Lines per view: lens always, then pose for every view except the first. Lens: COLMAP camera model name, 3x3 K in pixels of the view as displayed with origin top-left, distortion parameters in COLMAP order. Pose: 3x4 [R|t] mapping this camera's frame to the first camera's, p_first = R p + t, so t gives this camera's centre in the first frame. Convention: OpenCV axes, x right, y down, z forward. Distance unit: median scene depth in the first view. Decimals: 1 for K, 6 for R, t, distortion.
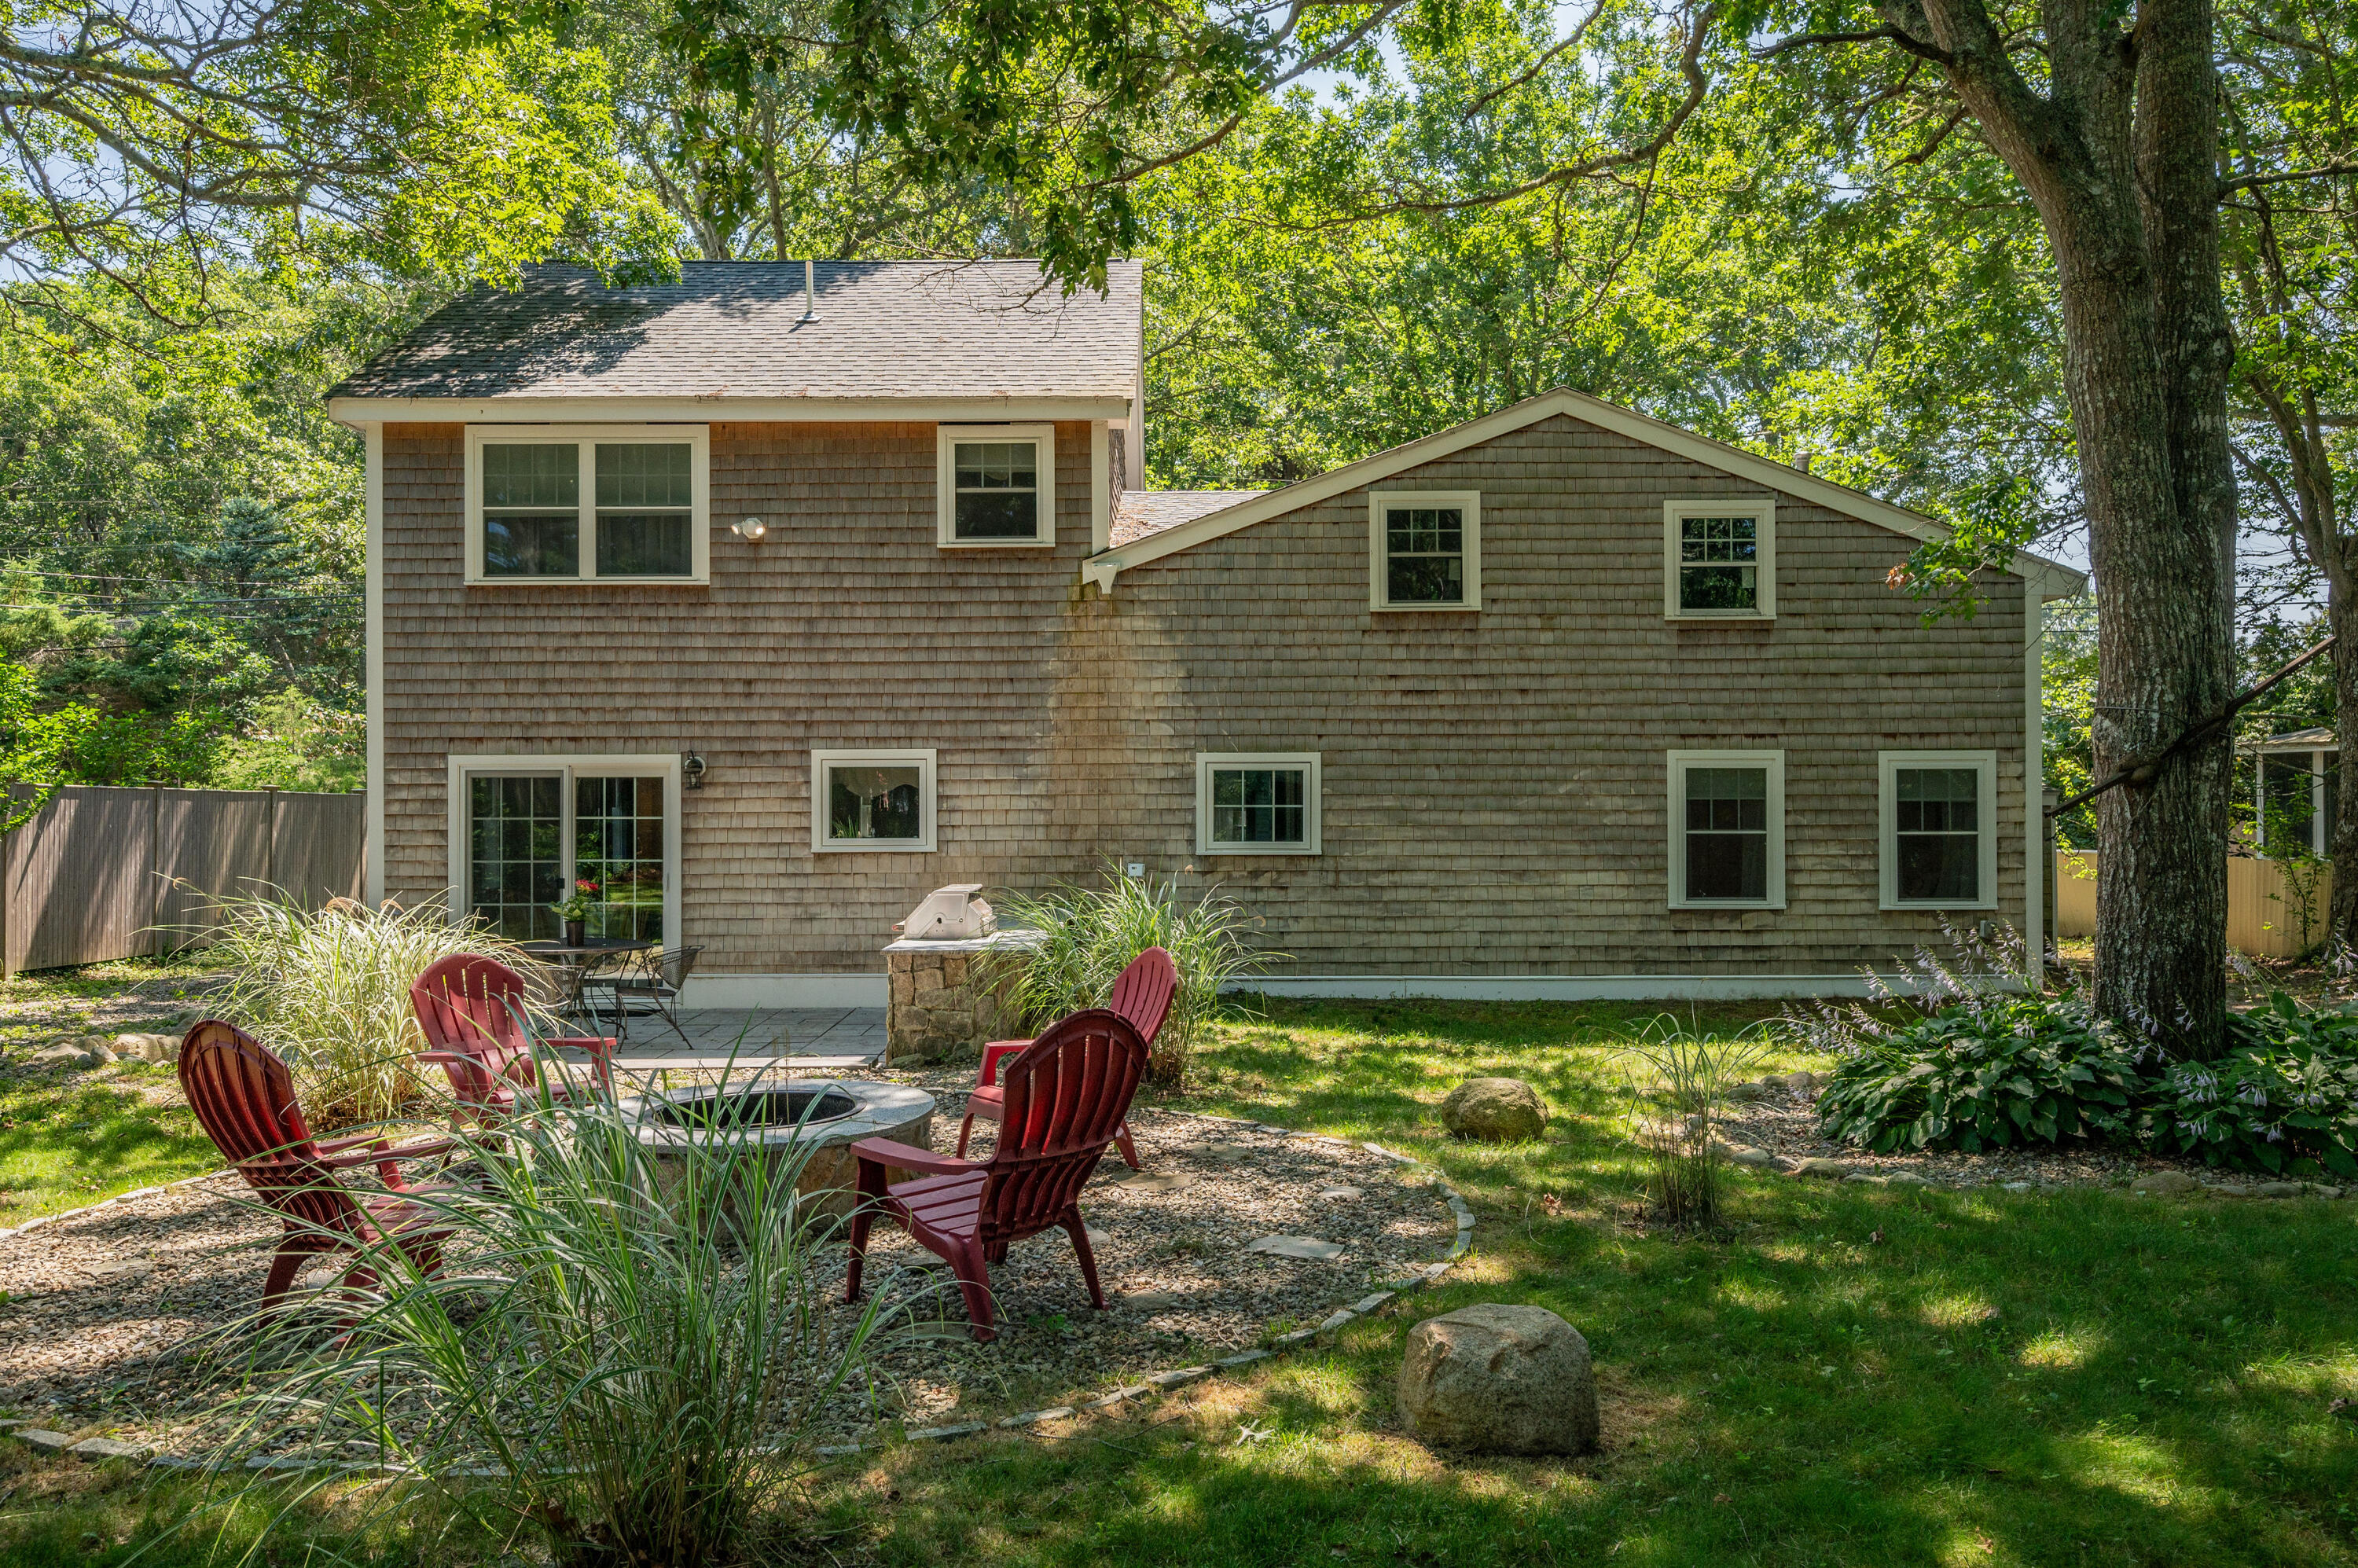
lens RADIAL K [[1054.7, 0, 1168.3], [0, 1054.7, 790.8], [0, 0, 1]] dist [-0.000421, 0.001254]
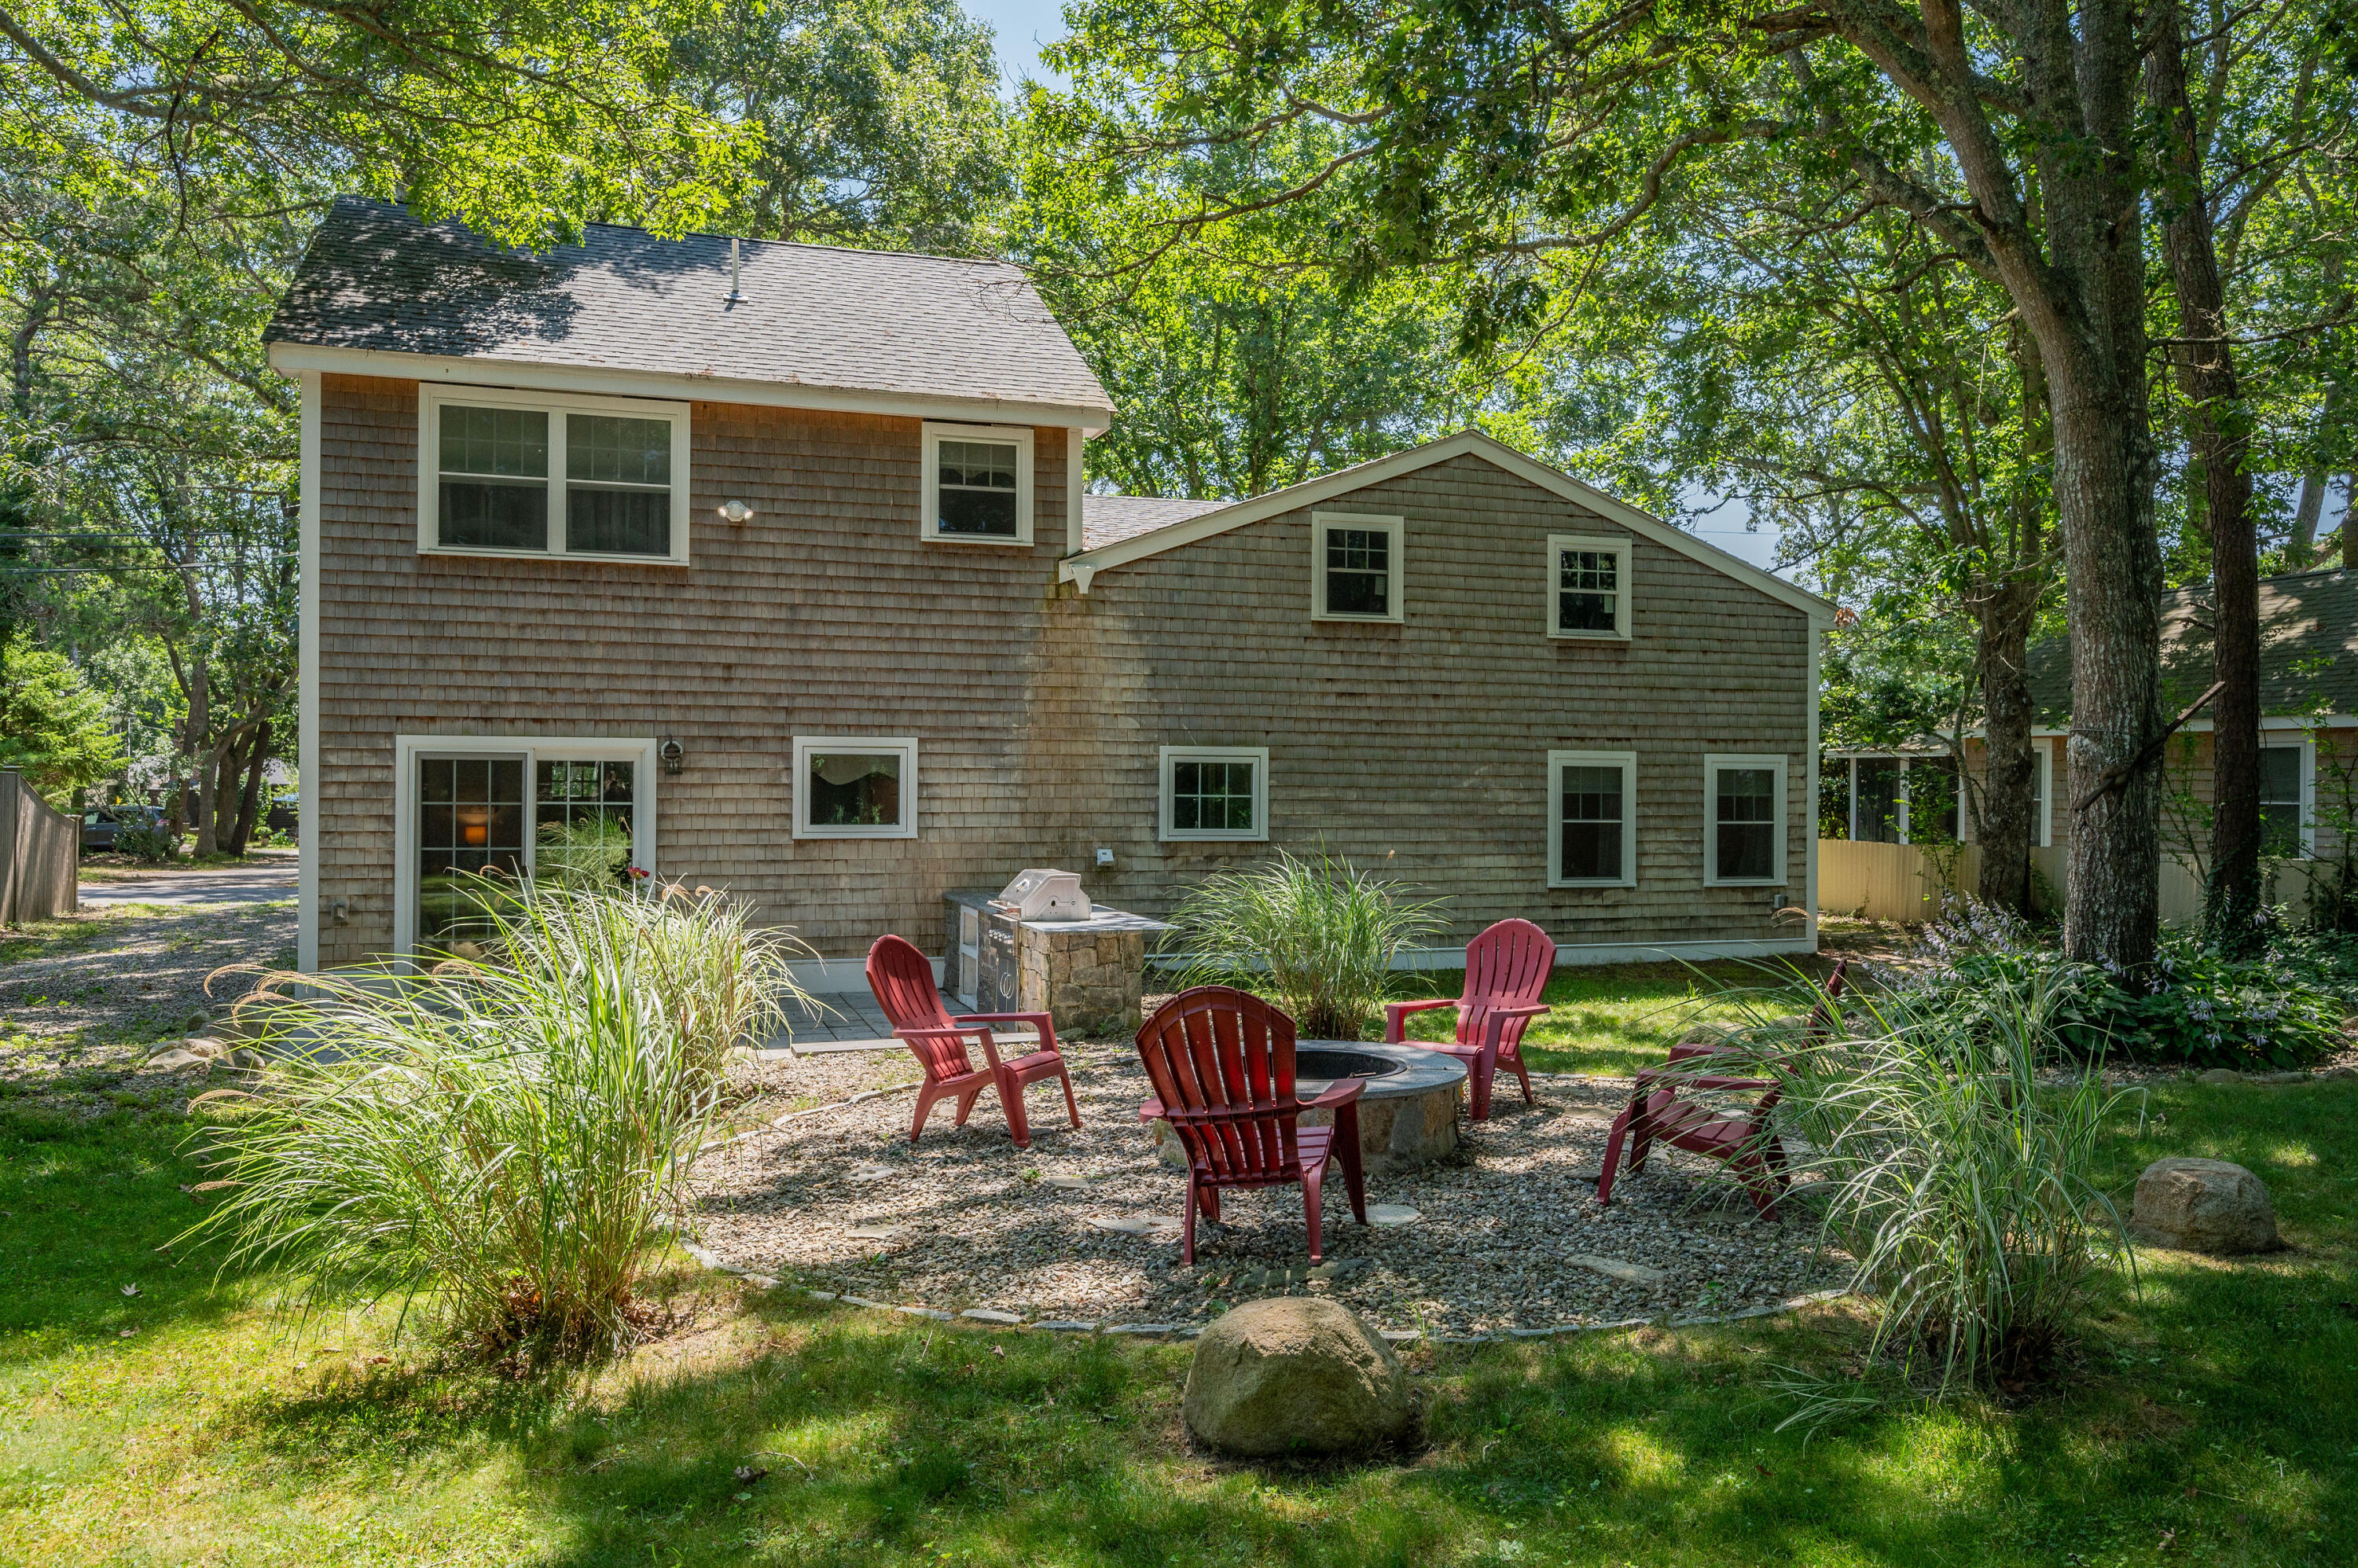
lens RADIAL K [[1056.1, 0, 991.7], [0, 1056.1, 778.9], [0, 0, 1]] dist [0.000876, 0.000377]
pose [[0.981200, 0.010672, 0.192698, -0.346476], [-0.010929, 0.999940, 0.000274, -0.000867], [-0.192683, -0.002375, 0.981258, -0.018976]]
